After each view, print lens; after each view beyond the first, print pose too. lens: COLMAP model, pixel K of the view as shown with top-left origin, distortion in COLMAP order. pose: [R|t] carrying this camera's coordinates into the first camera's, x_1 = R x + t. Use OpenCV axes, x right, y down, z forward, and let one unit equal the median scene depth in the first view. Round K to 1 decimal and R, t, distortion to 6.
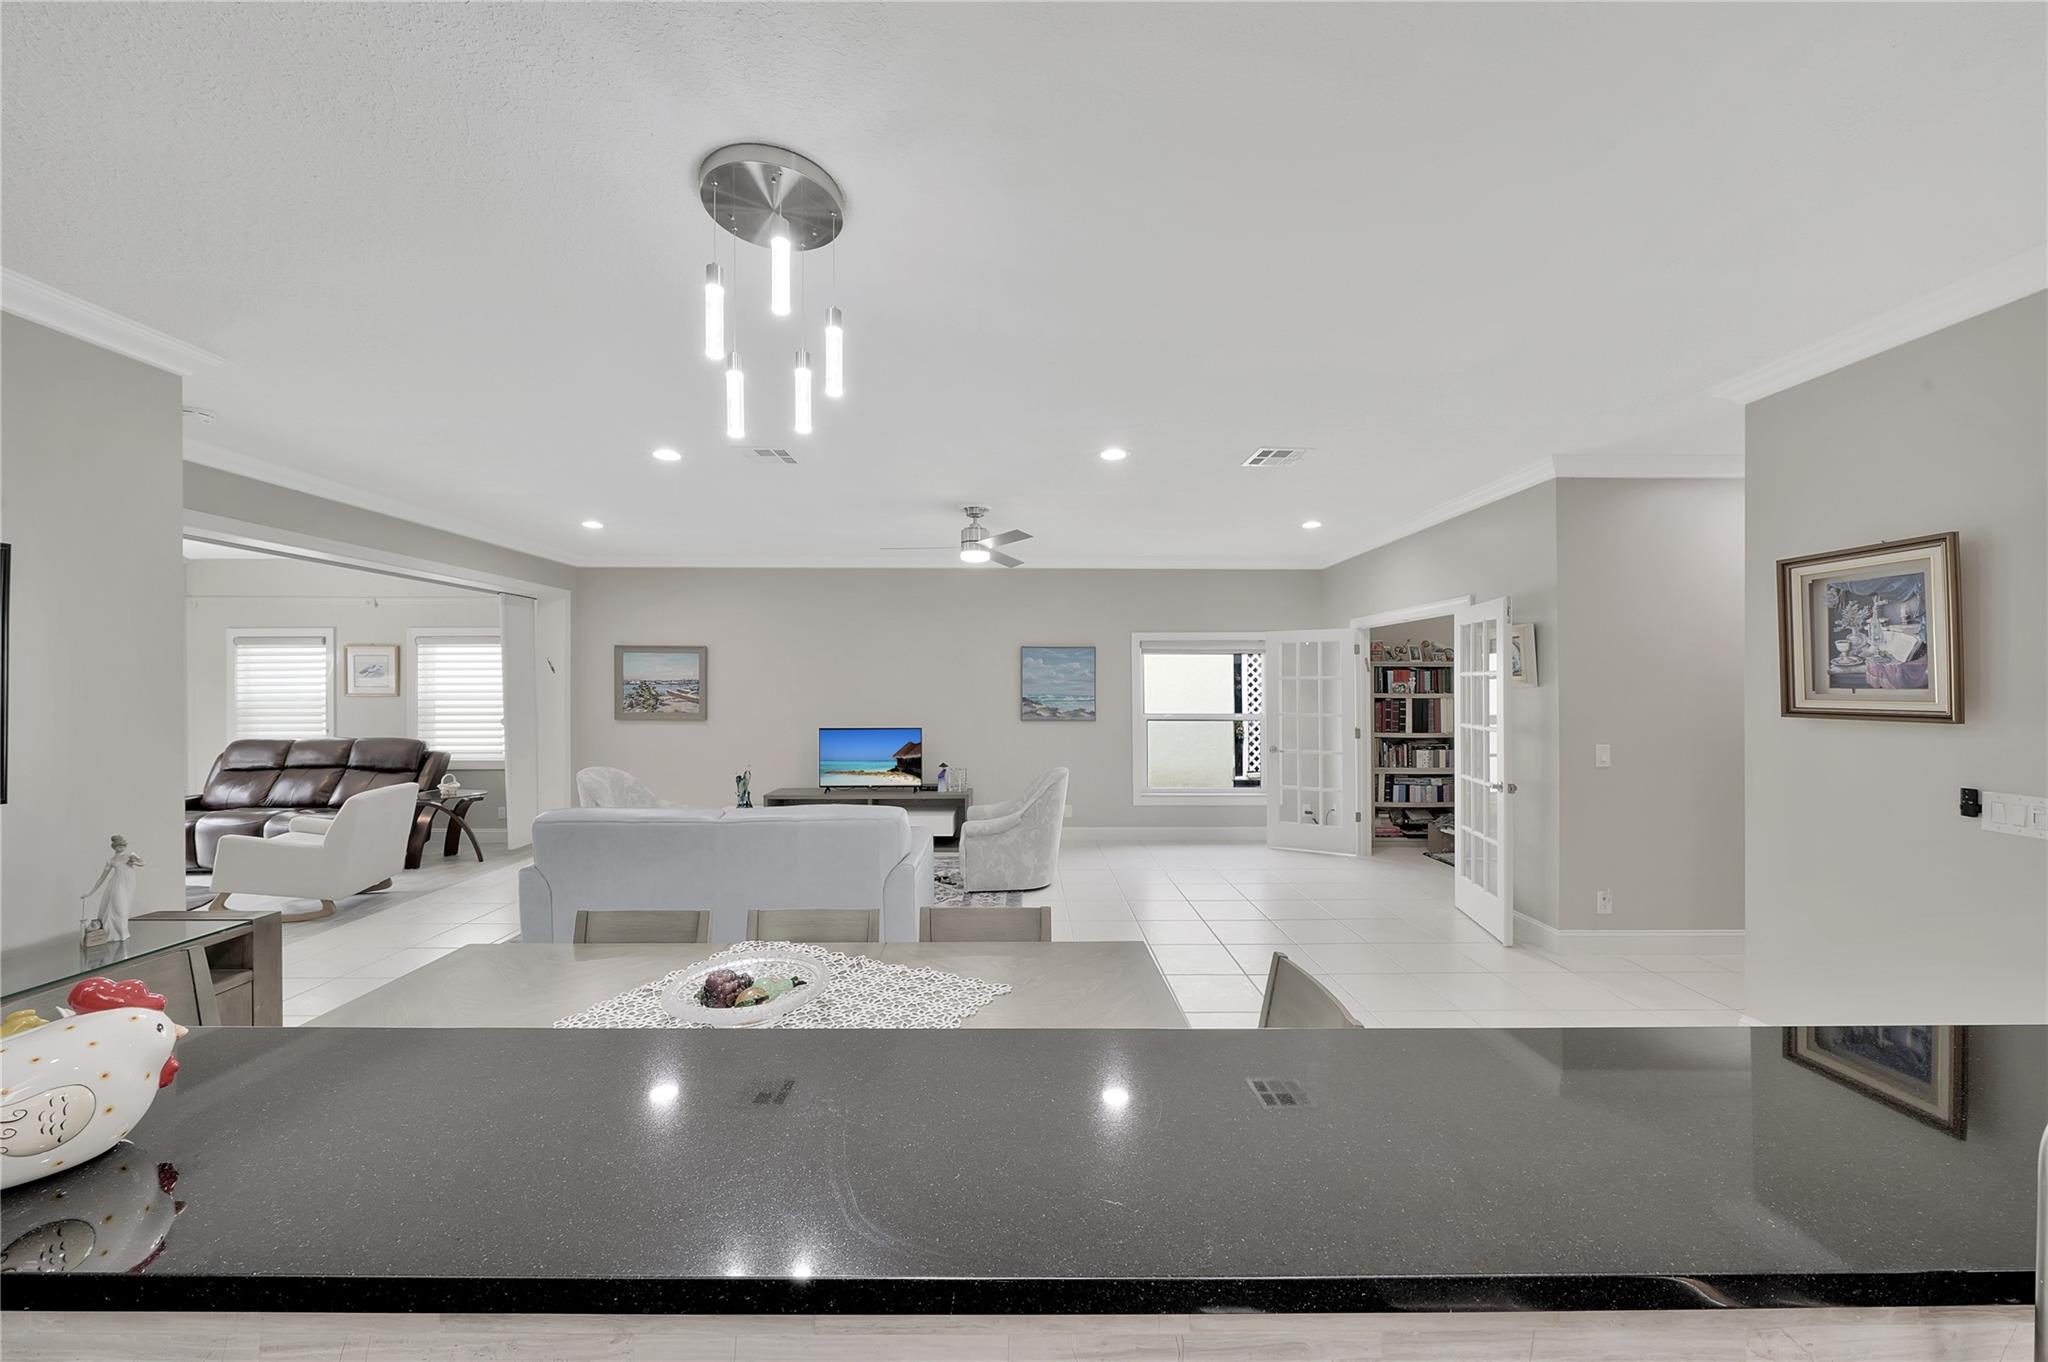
lens RADIAL K [[710.4, 0, 1023.2], [0, 710.4, 687.6], [0, 0, 1]] dist [-0.002420, -0.000184]
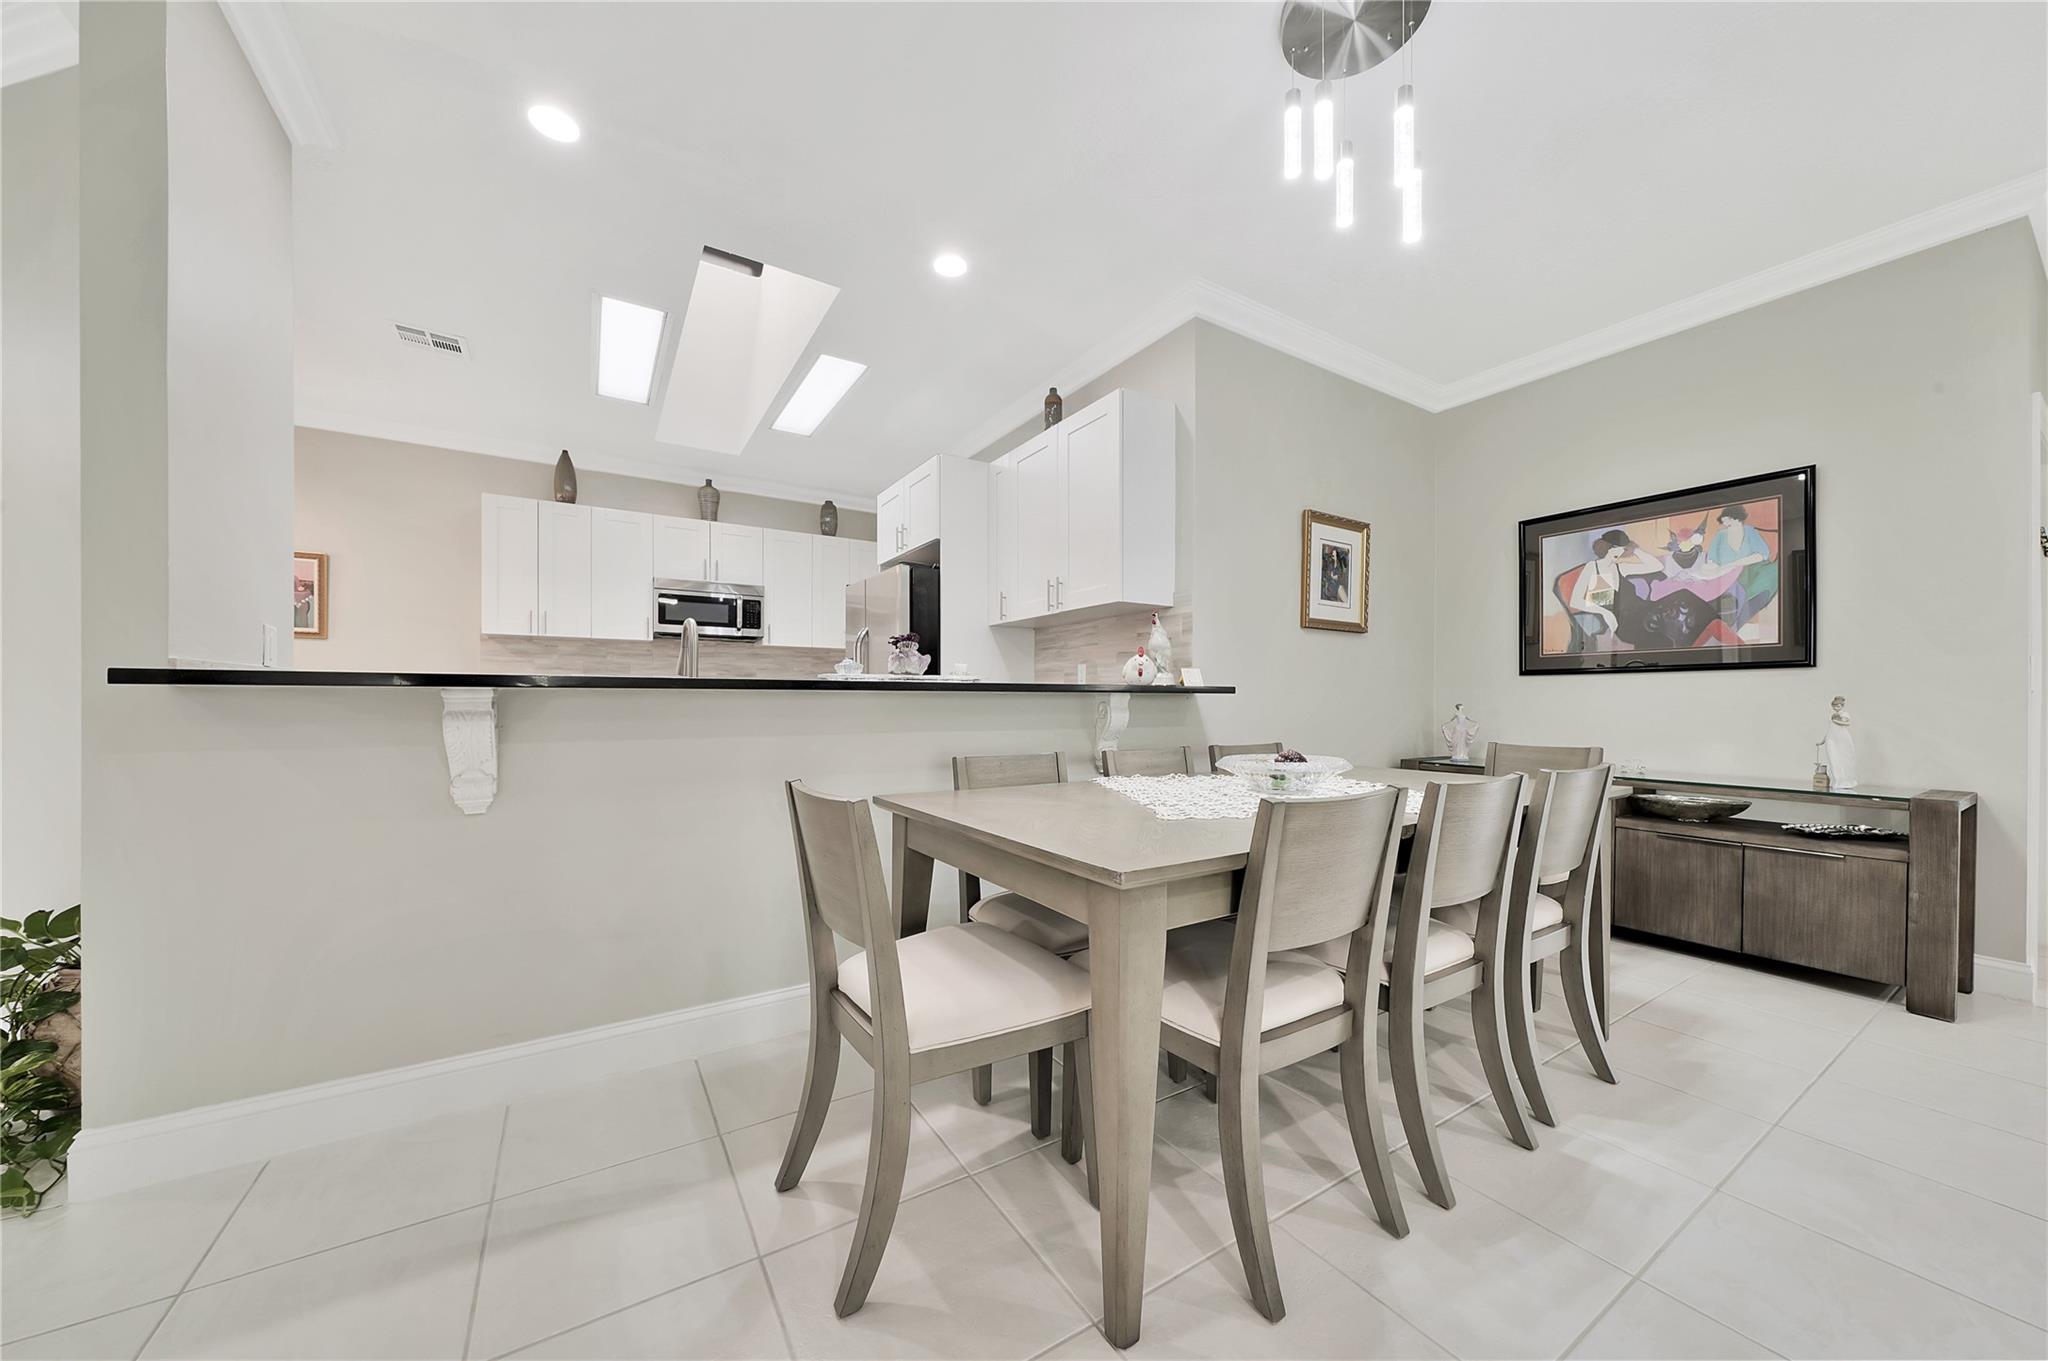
lens RADIAL K [[710.7, 0, 1024.6], [0, 710.7, 704.4], [0, 0, 1]] dist [-0.002211, -0.000145]
pose [[-0.850469, 0.000213, -0.526025, 0.145918], [-0.002929, 0.999982, 0.005141, 0.071926], [0.526017, 0.005913, -0.850454, 0.418080]]
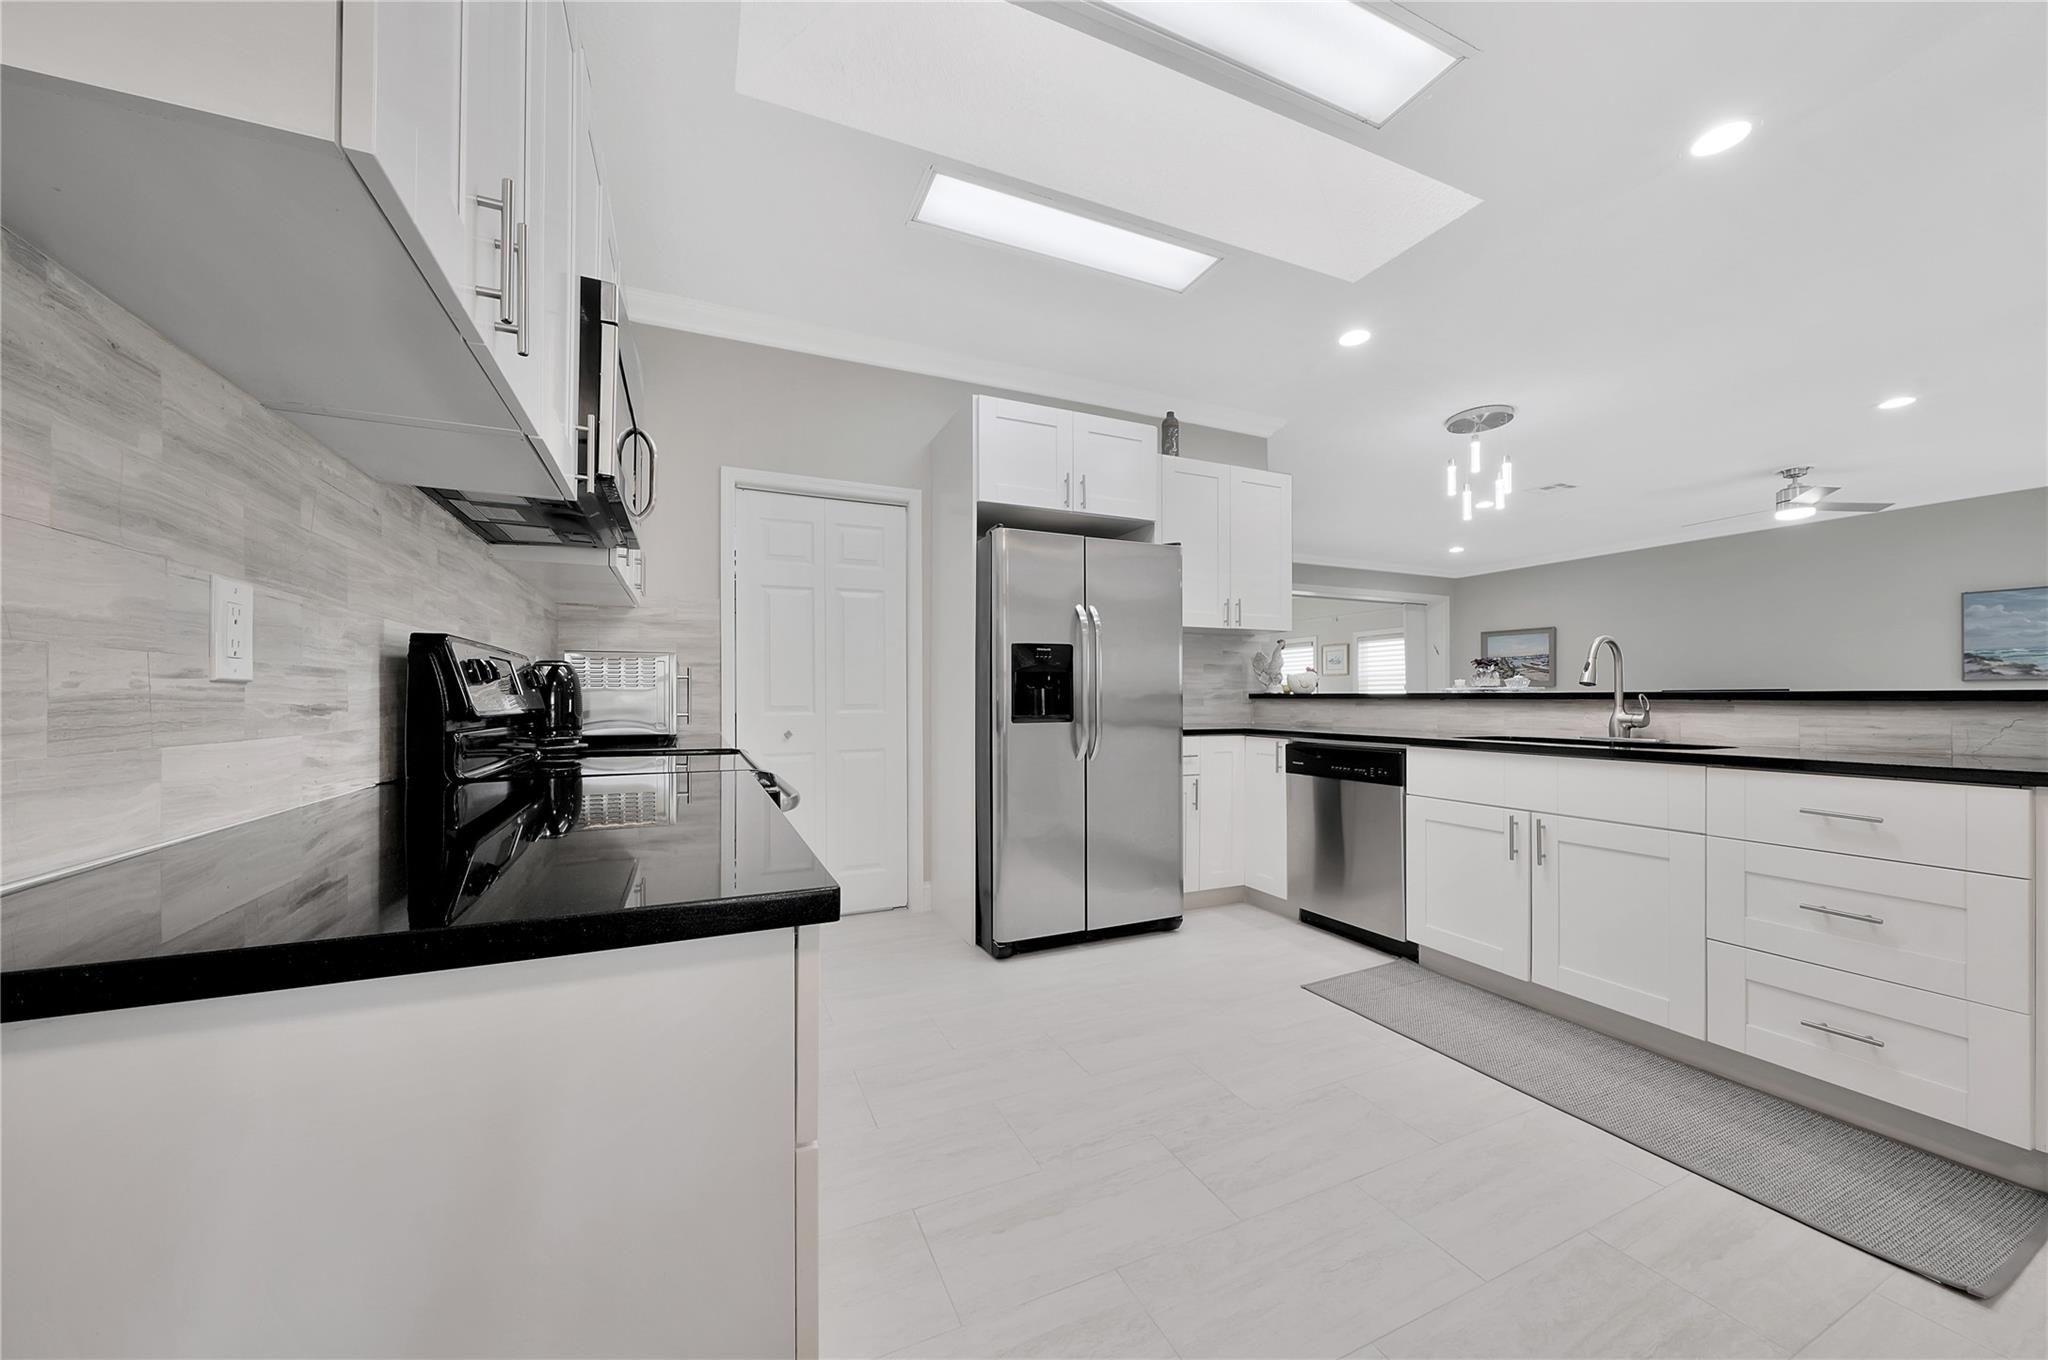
lens RADIAL K [[714.1, 0, 1013.9], [0, 714.1, 694.6], [0, 0, 1]] dist [-0.003911, -0.000192]
pose [[0.398473, -0.004290, -0.917170, 0.319295], [-0.000071, 0.999989, -0.004708, 0.066392], [0.917180, 0.001942, 0.398468, -0.364093]]
